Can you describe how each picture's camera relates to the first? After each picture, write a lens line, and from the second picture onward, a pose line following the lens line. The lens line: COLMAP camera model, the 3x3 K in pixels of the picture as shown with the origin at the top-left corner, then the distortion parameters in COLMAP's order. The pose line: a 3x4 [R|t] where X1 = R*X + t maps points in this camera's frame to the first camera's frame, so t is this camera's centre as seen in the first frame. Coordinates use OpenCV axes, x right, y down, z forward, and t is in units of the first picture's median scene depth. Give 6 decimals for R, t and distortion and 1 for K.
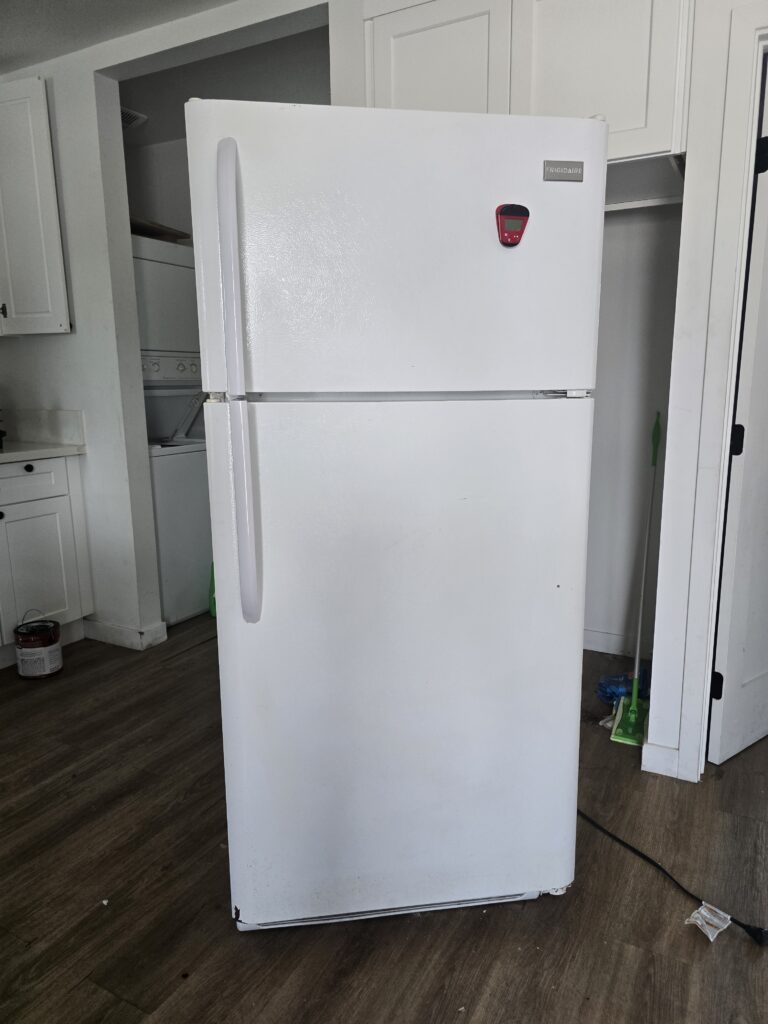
lens RADIAL K [[696.8, 0, 390.3], [0, 696.8, 514.9], [0, 0, 1]] dist [0.049980, -0.061353]
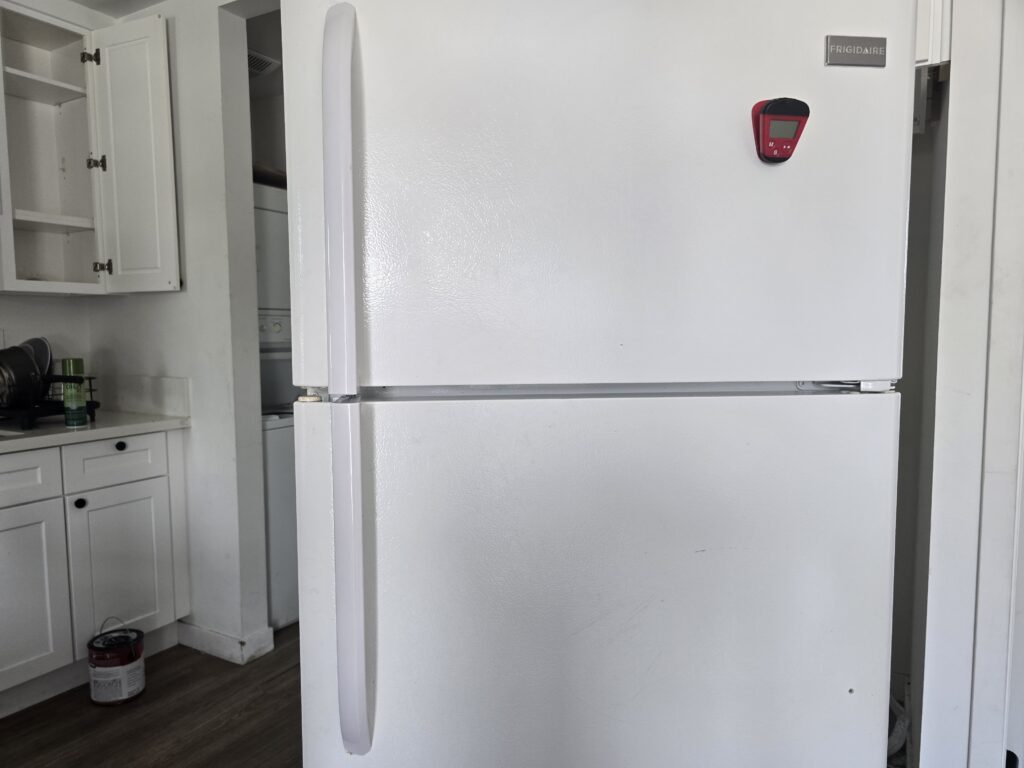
lens RADIAL K [[696.8, 0, 485.1], [0, 696.8, 383.7], [0, 0, 1]] dist [0.049980, -0.061353]
pose [[0.998447, 0.005256, -0.055466, -0.033446], [-0.011700, 0.993123, -0.116492, -0.061911], [0.054472, 0.116960, 0.991642, 0.220208]]
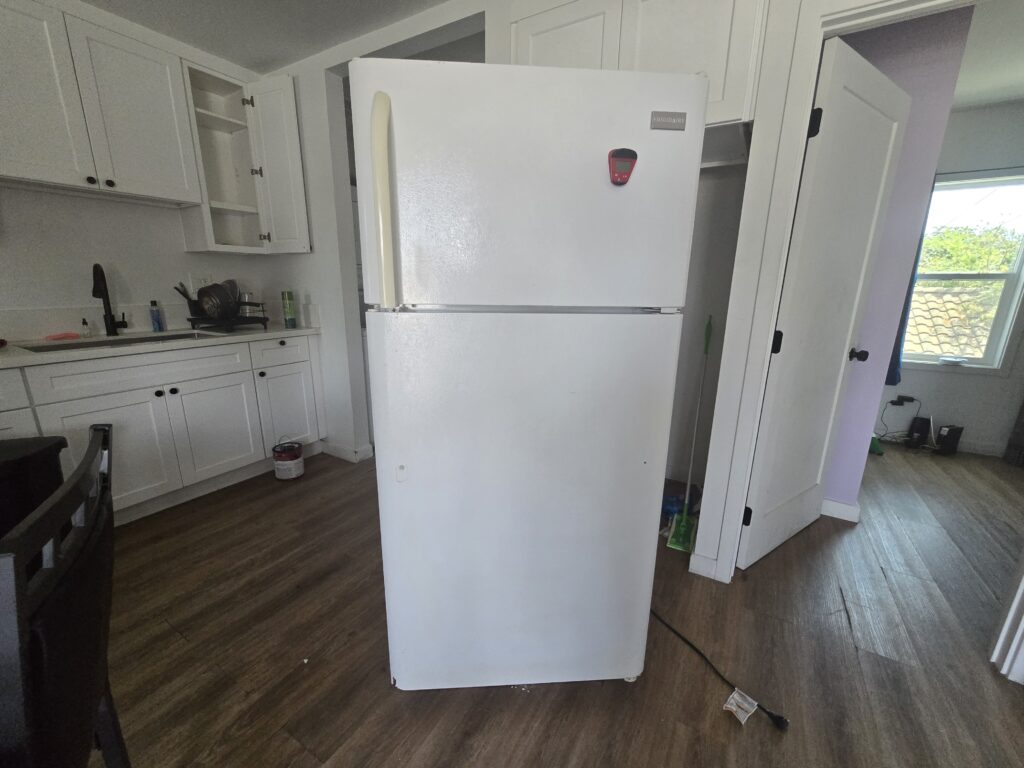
lens RADIAL K [[421.4, 0, 502.8], [0, 421.4, 389.5], [0, 0, 1]] dist [-0.012978, -0.000265]
pose [[0.997968, 0.034086, -0.053834, 0.014754], [-0.030922, 0.997805, 0.058552, -0.044823], [0.055712, -0.056769, 0.996832, 0.157510]]
